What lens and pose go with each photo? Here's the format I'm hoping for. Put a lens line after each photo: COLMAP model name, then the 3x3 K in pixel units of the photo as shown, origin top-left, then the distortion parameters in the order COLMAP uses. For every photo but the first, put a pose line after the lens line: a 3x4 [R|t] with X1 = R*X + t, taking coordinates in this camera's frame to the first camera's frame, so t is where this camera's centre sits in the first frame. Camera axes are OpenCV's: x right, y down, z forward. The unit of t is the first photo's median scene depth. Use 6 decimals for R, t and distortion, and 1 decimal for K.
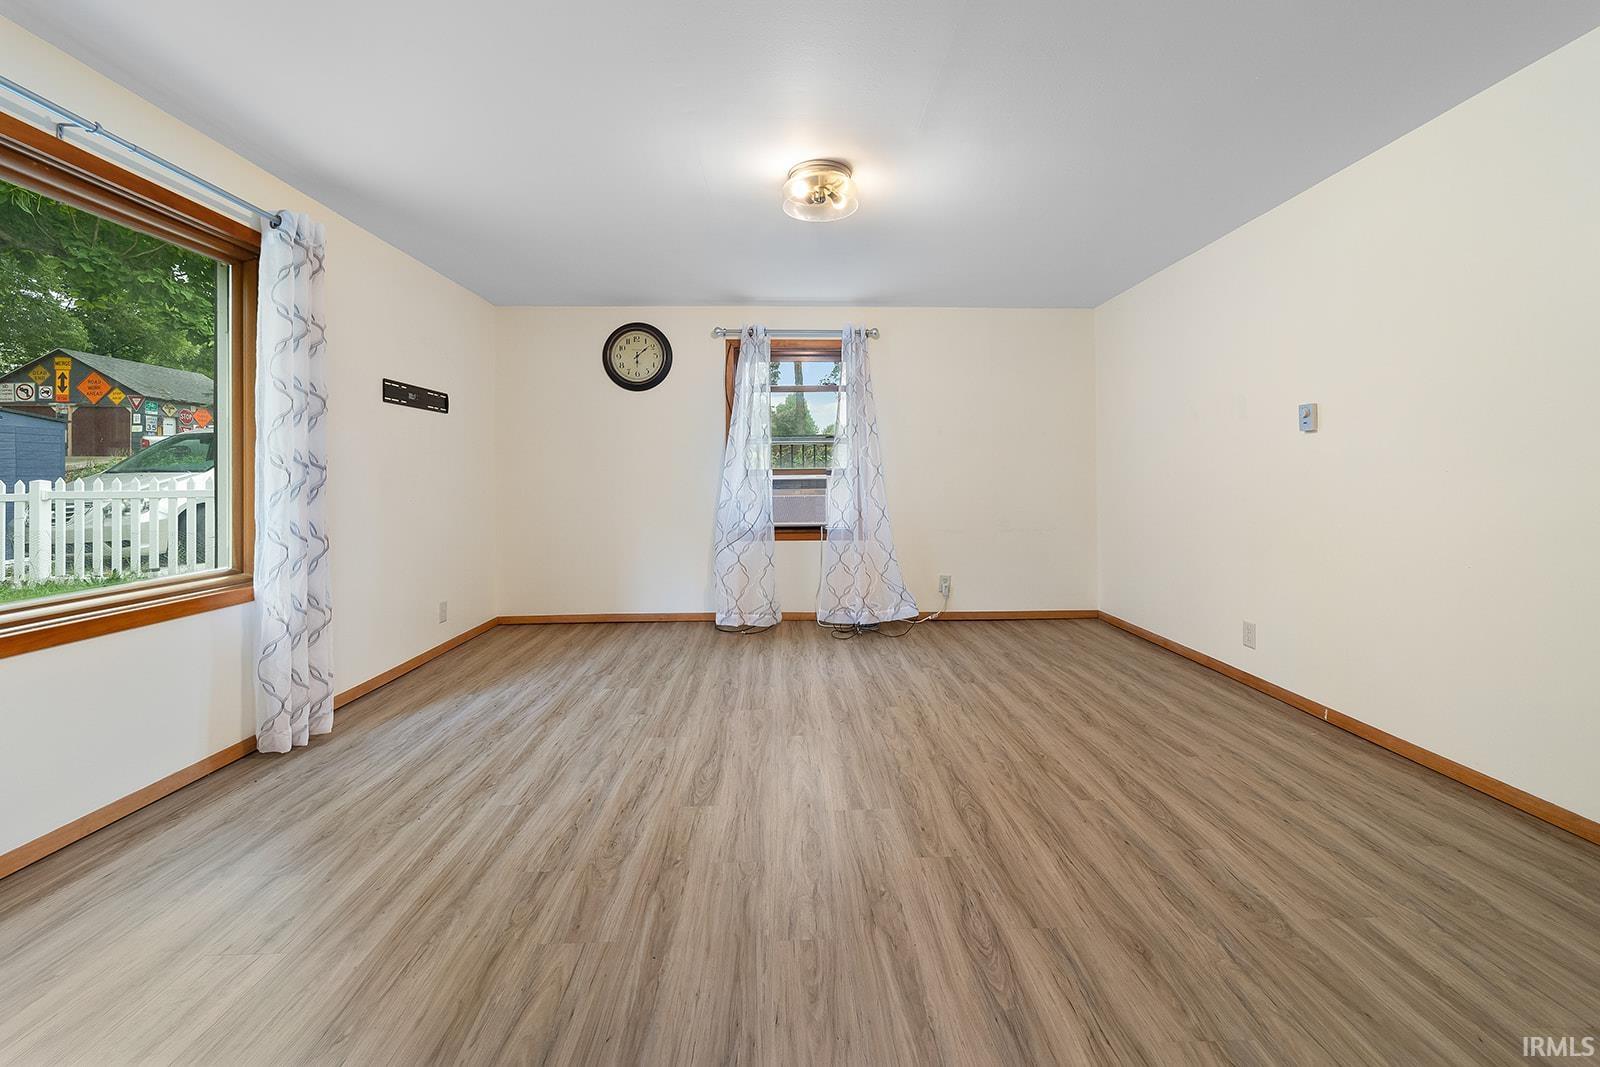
lens RADIAL K [[656.5, 0, 795.7], [0, 656.5, 474.1], [0, 0, 1]] dist [-0.029114, 0.000124]
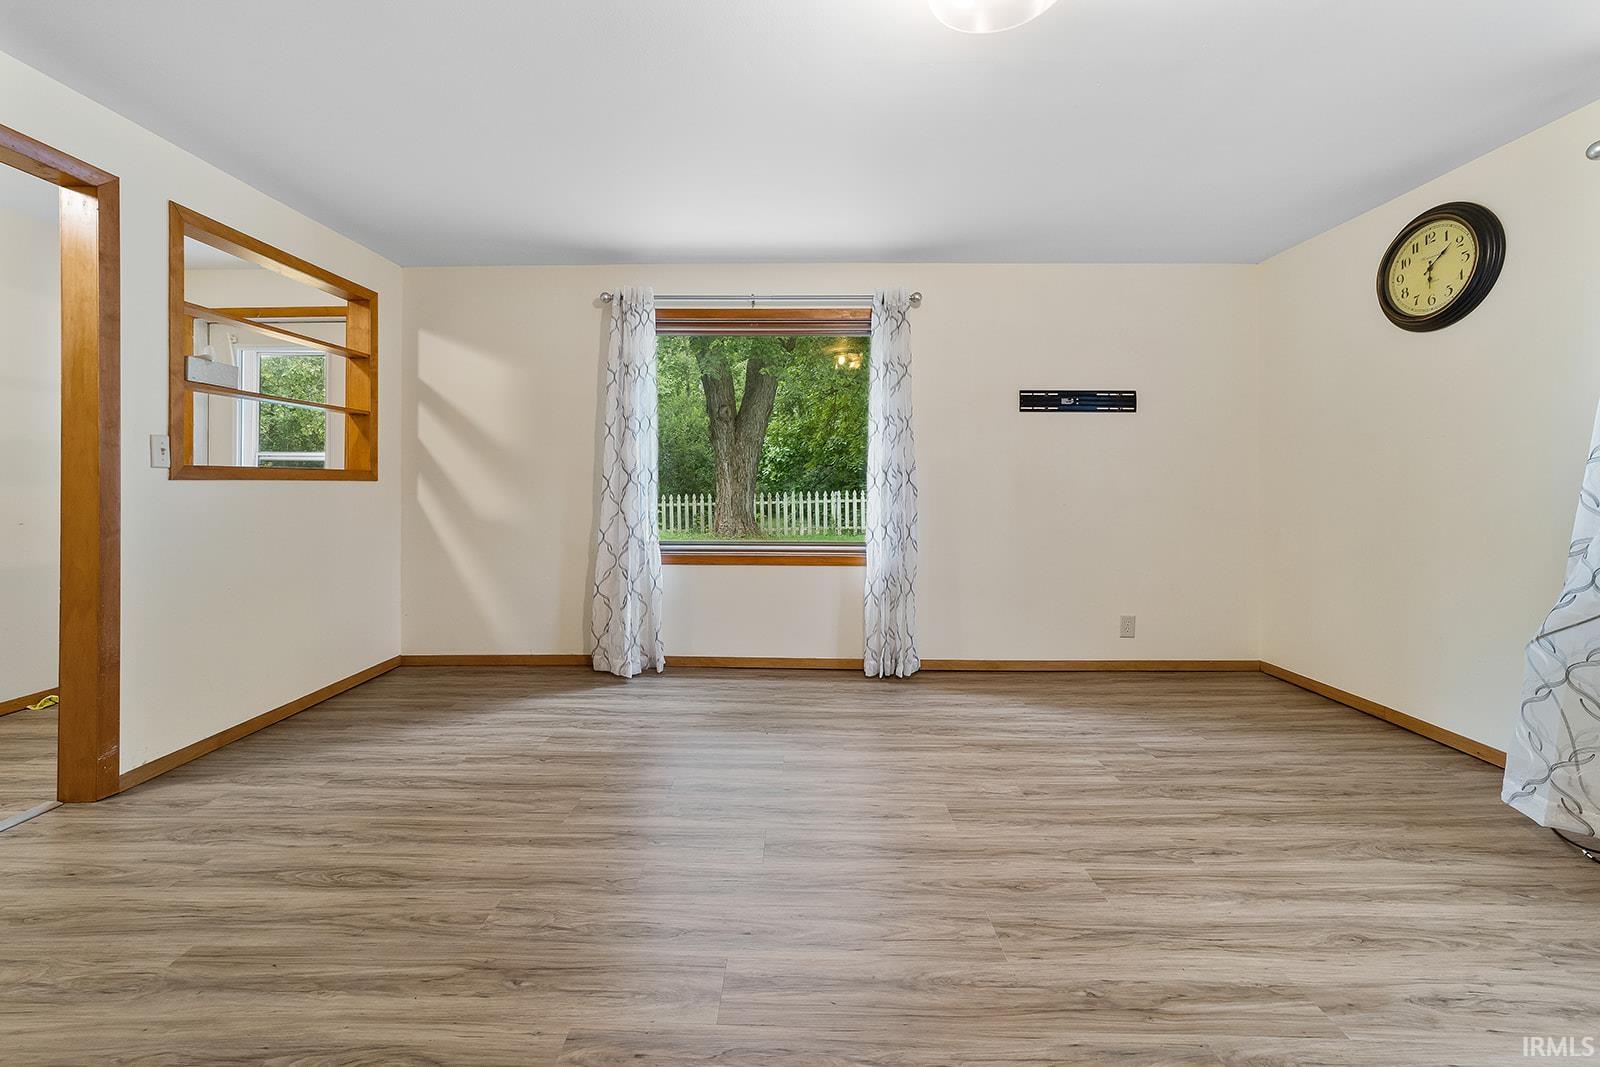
lens RADIAL K [[632.7, 0, 797.4], [0, 632.7, 486.7], [0, 0, 1]] dist [-0.007905, 0.000210]
pose [[-0.027592, 0.014083, -0.999520, 0.759253], [0.001711, 0.999900, 0.014041, -0.002535], [0.999618, -0.001322, -0.027614, 1.135909]]
